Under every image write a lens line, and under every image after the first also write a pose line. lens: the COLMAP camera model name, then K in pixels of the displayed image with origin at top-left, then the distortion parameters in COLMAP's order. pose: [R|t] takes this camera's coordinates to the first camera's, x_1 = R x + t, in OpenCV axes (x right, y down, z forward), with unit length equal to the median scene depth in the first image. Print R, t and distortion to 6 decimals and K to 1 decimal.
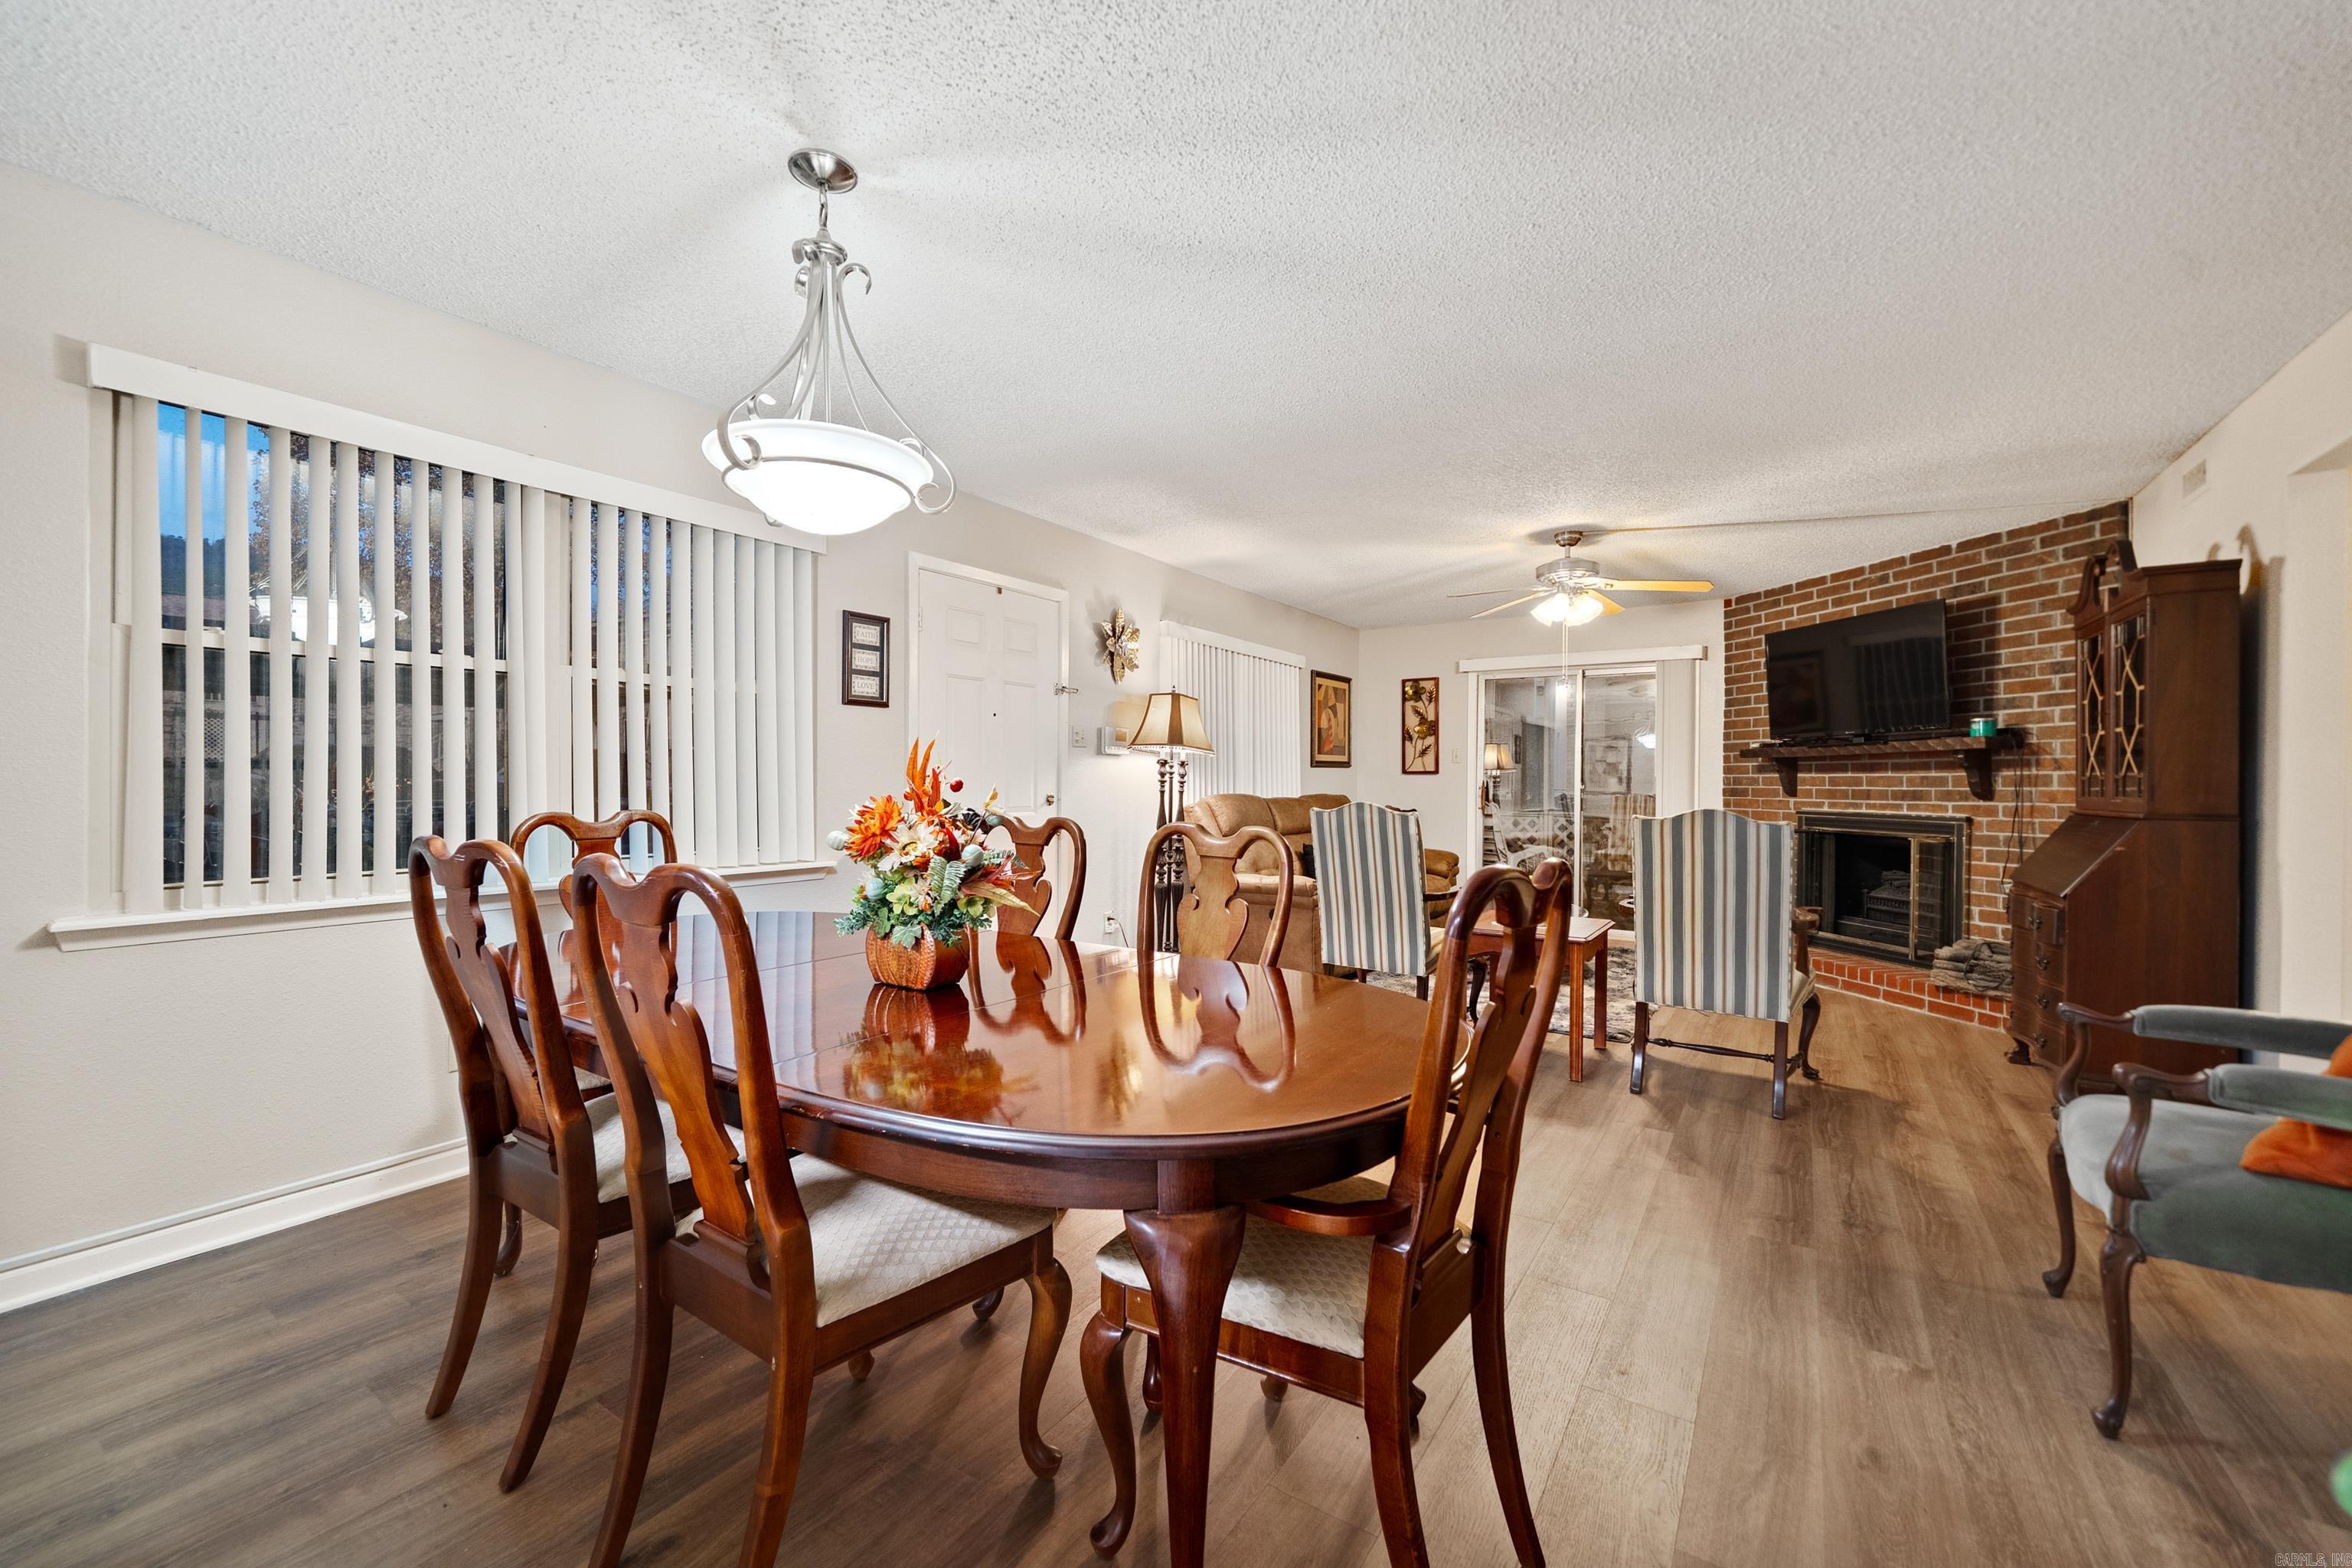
lens RADIAL K [[929.0, 0, 1188.1], [0, 929.0, 789.3], [0, 0, 1]] dist [-0.000215, -0.000084]
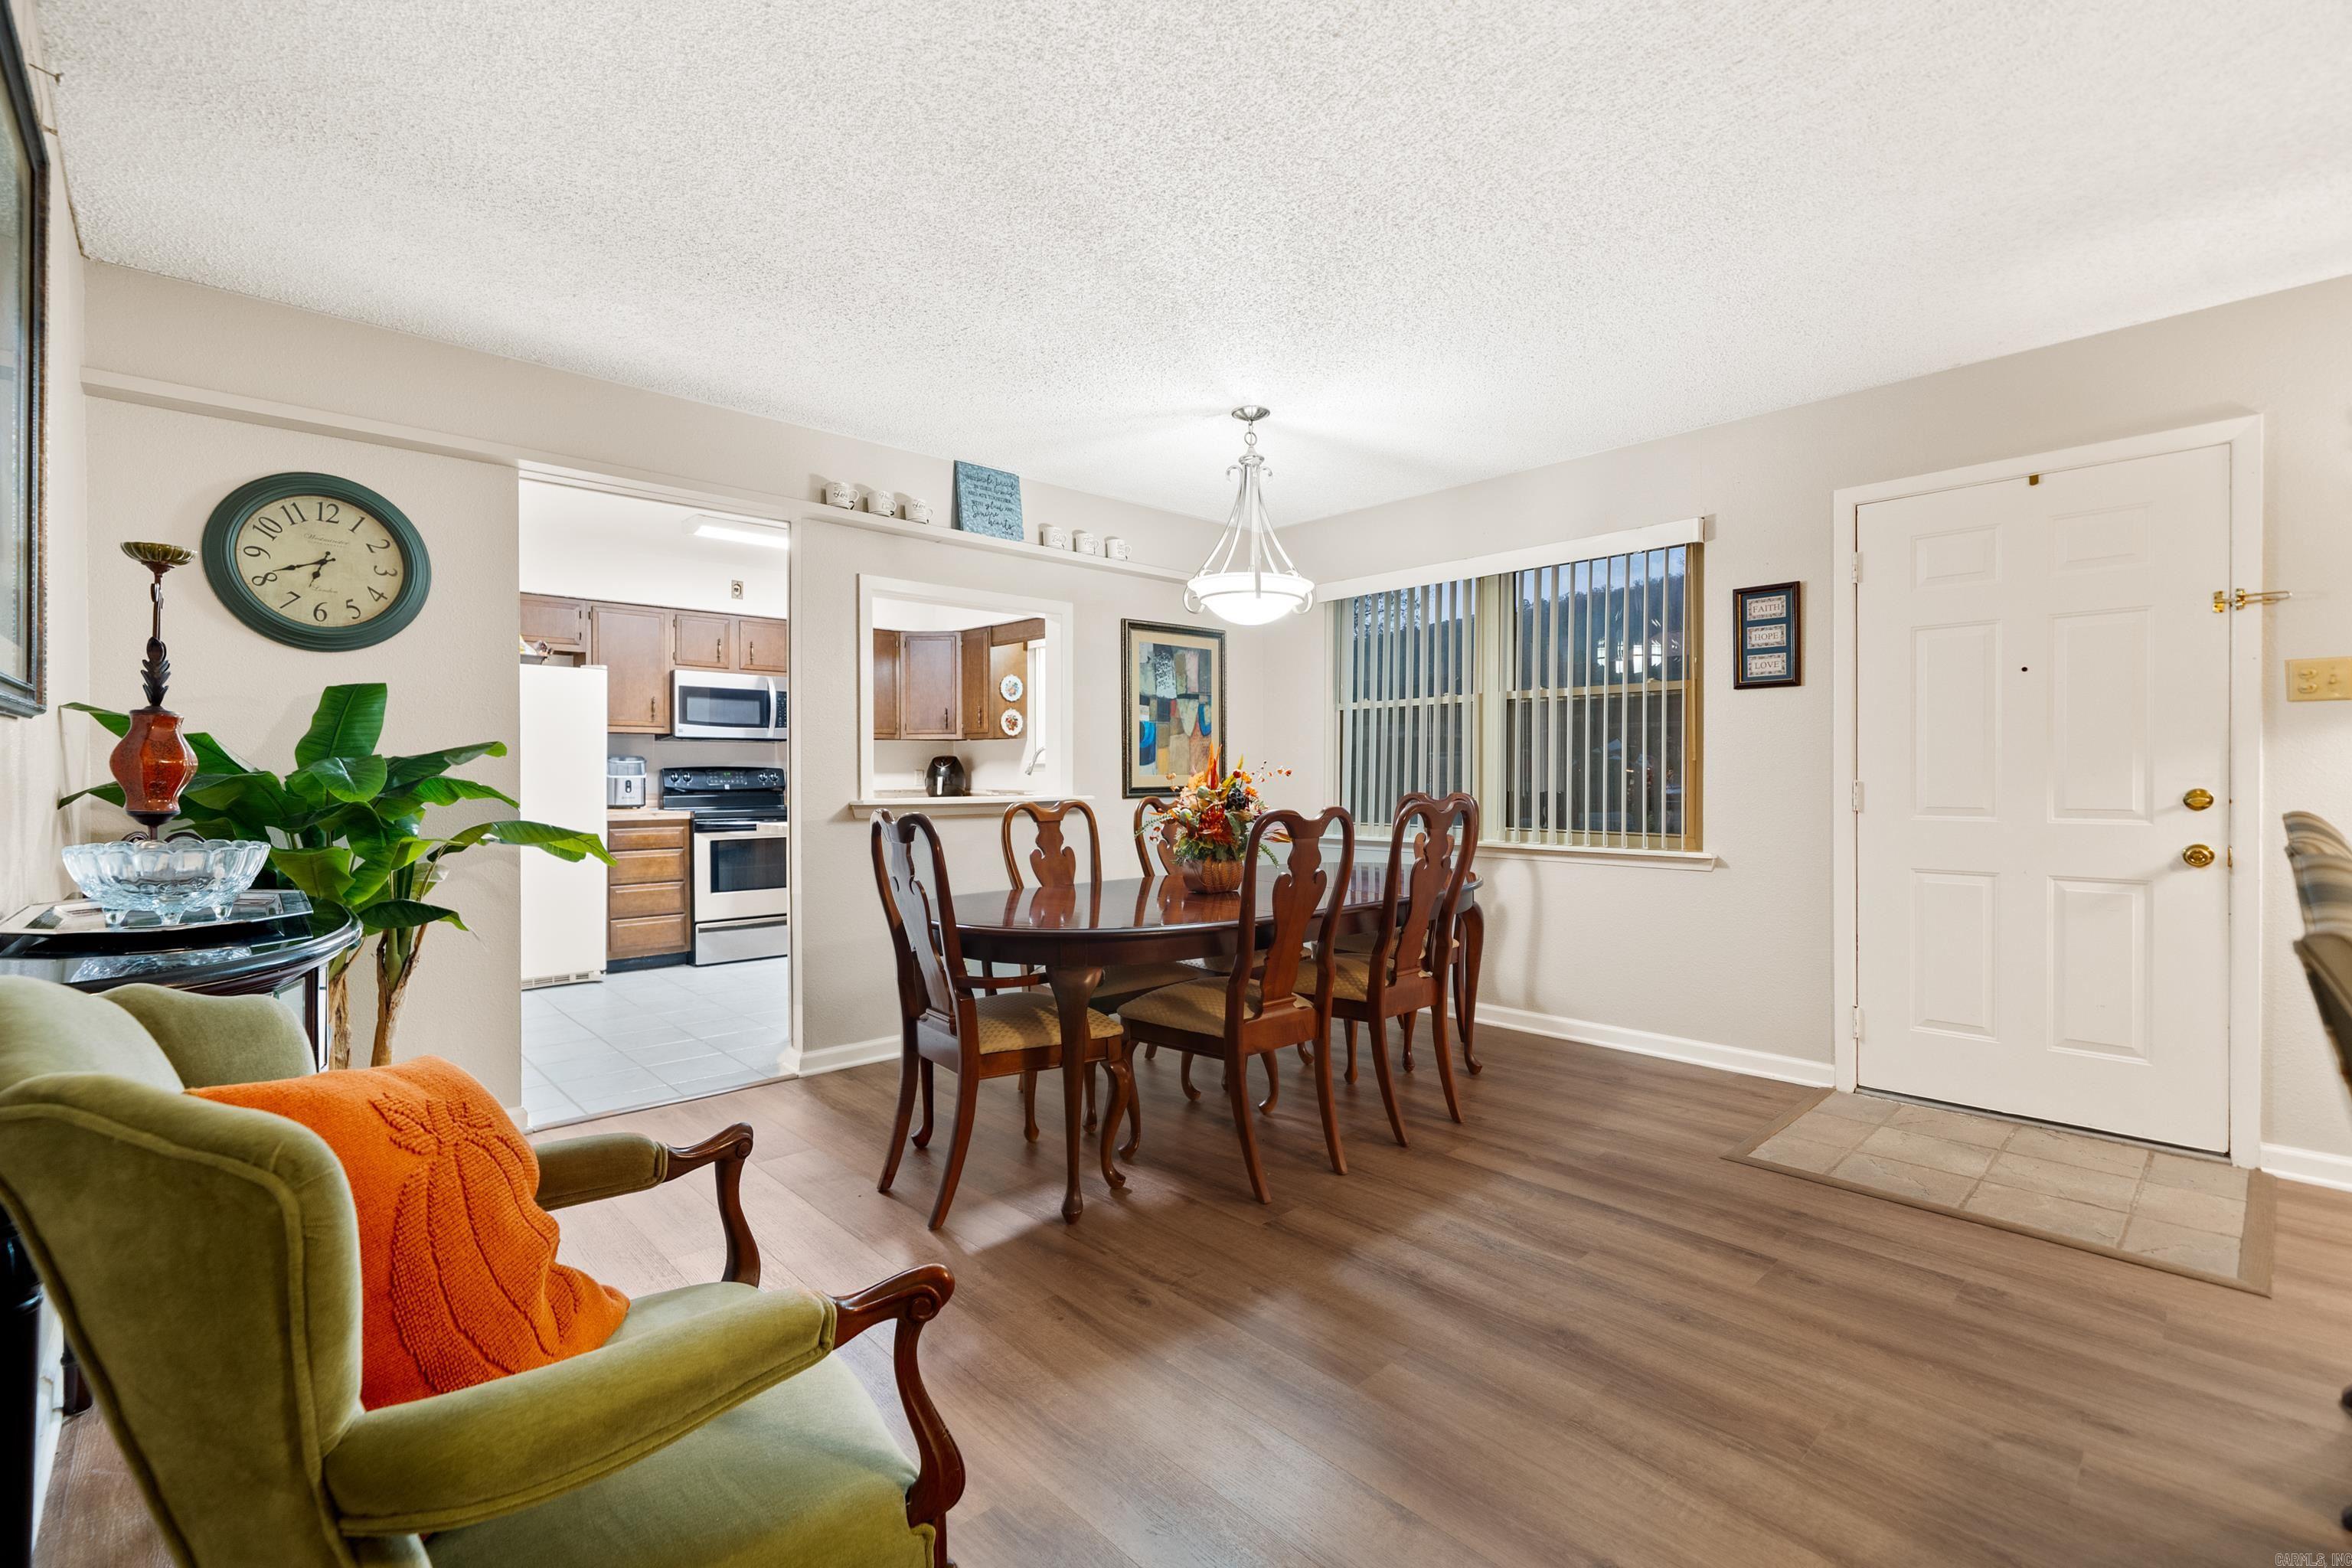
lens RADIAL K [[1042.1, 0, 1172.4], [0, 1042.1, 775.1], [0, 0, 1]] dist [0.000744, 0.000174]
pose [[-0.236774, -0.005373, -0.971550, 0.579550], [-0.006867, 0.999969, -0.003857, 0.002912], [0.971541, 0.005759, -0.236803, 0.506799]]
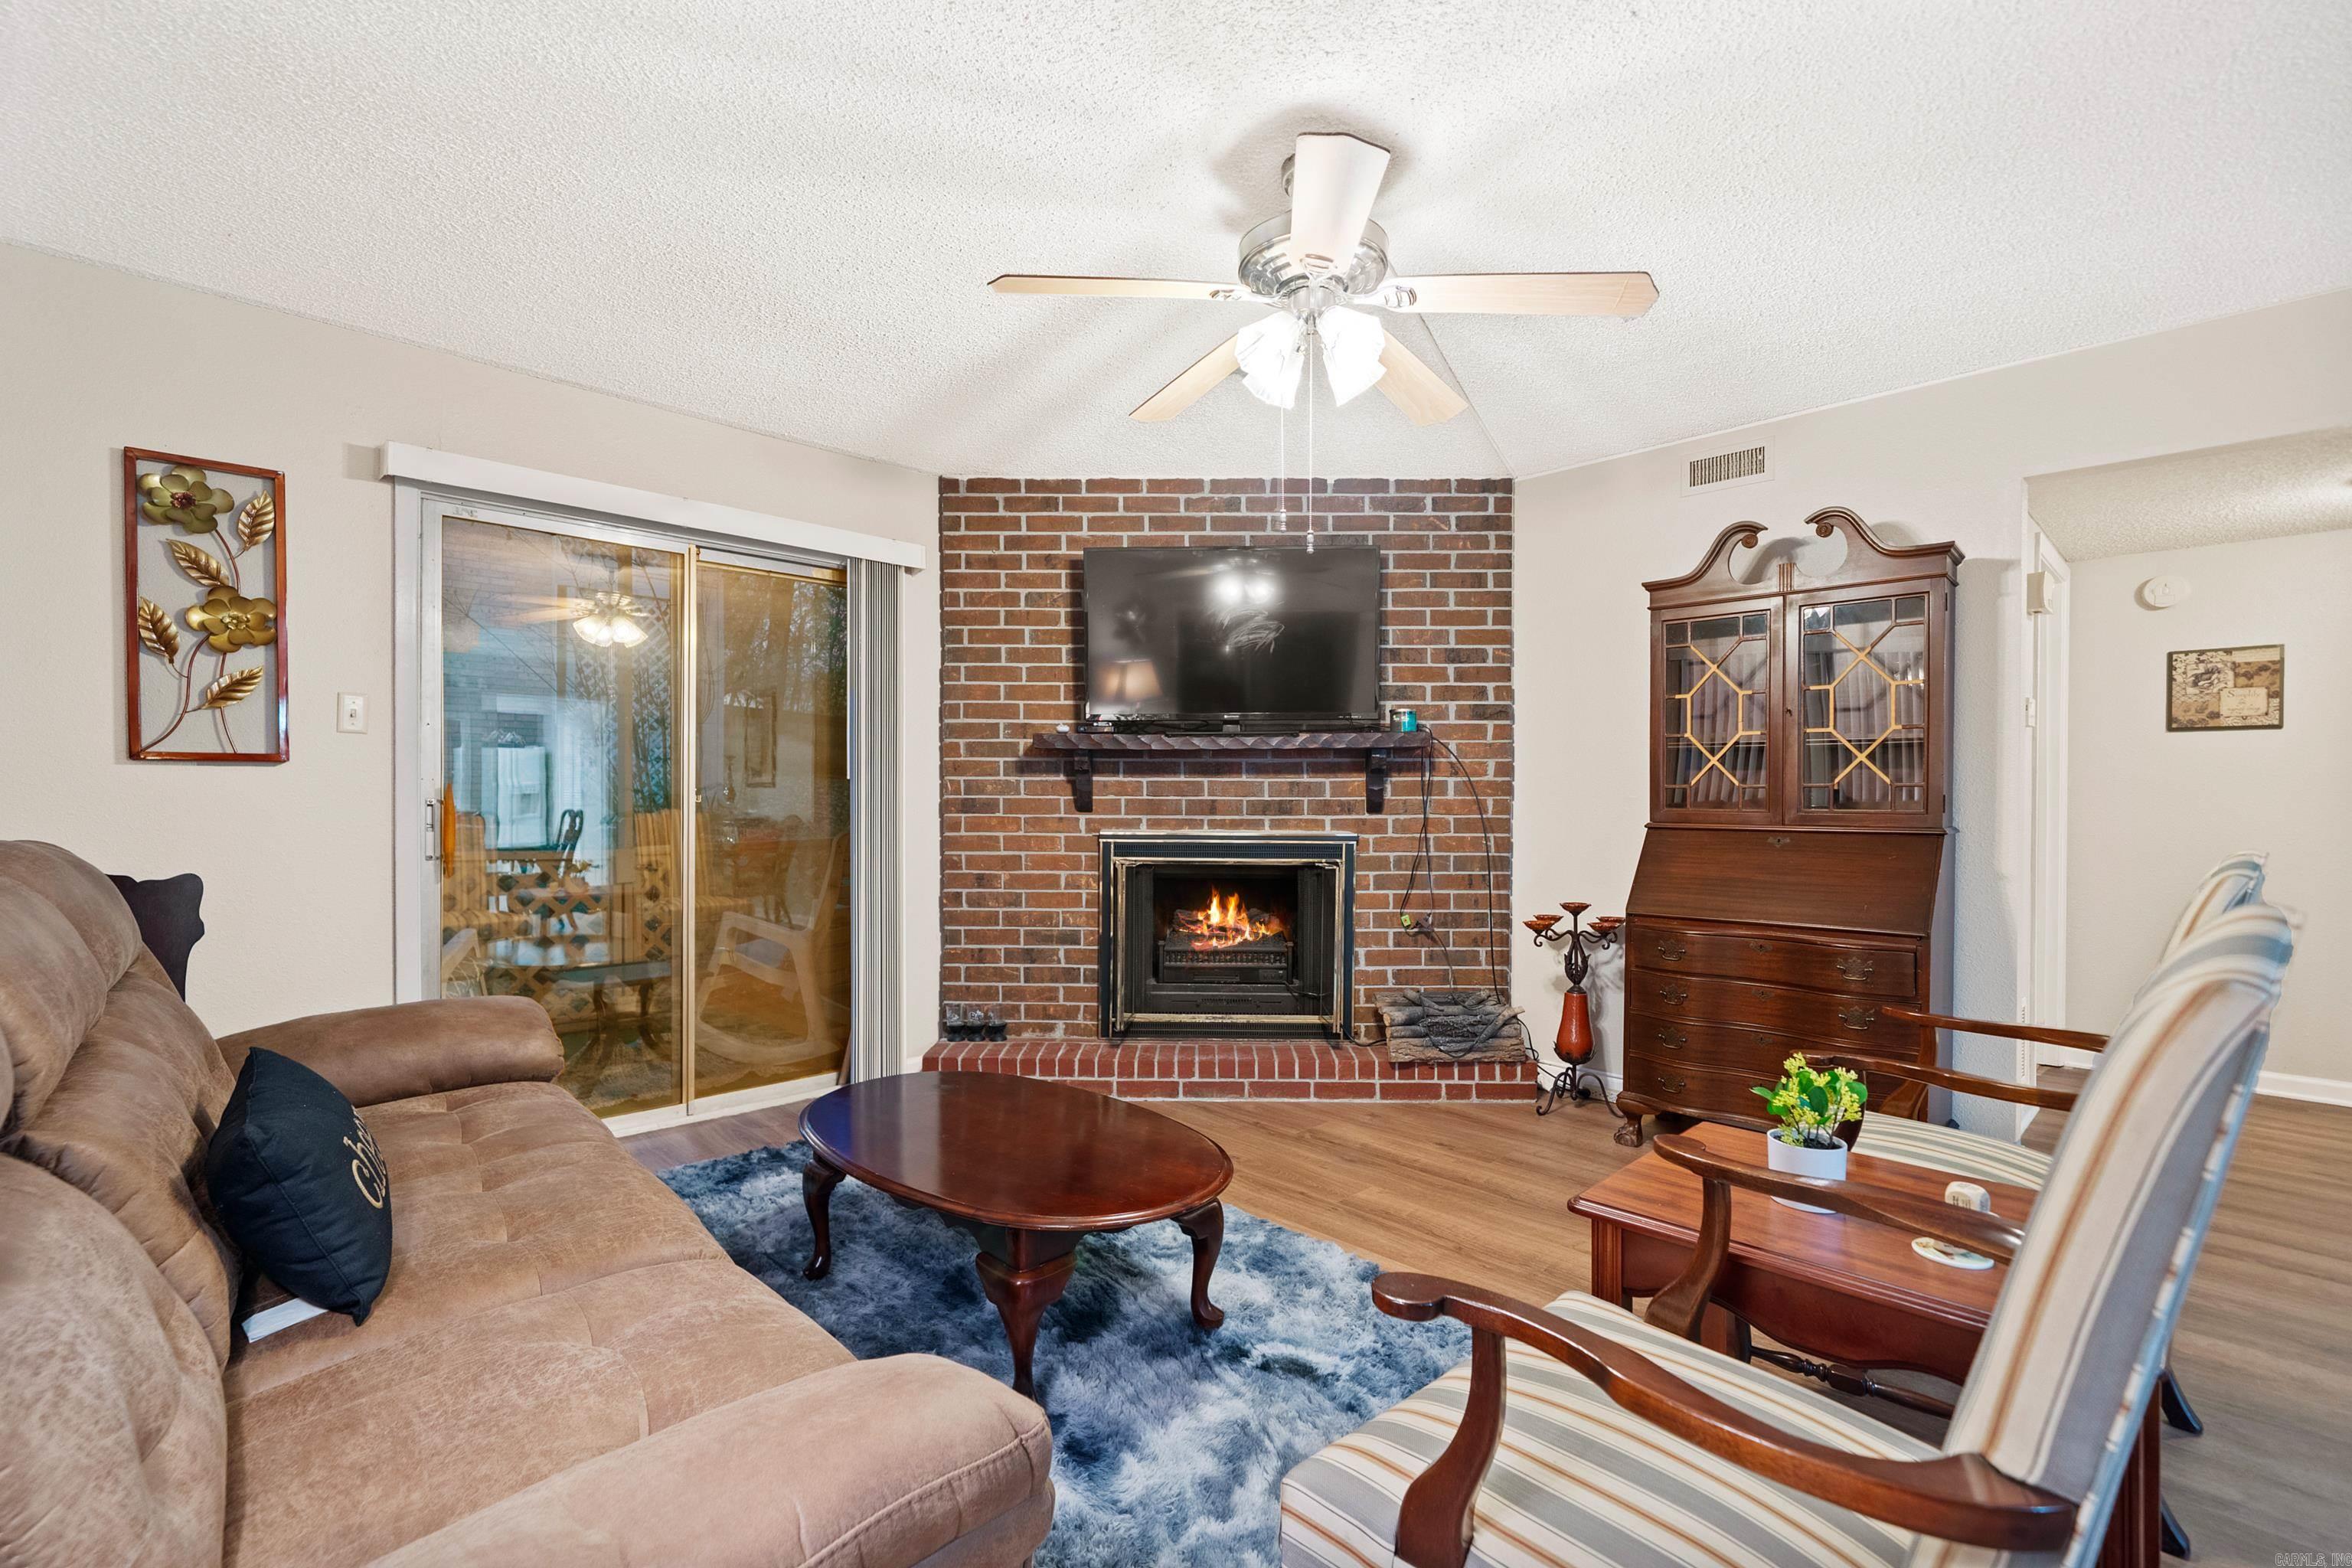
lens RADIAL K [[1035.5, 0, 1184.3], [0, 1035.5, 802.6], [0, 0, 1]] dist [-0.000703, 0.000239]
pose [[0.214987, -0.012276, 0.976540, -0.039545], [0.004989, 0.999922, 0.011472, -0.007401], [-0.976604, 0.002405, 0.215031, 0.917471]]
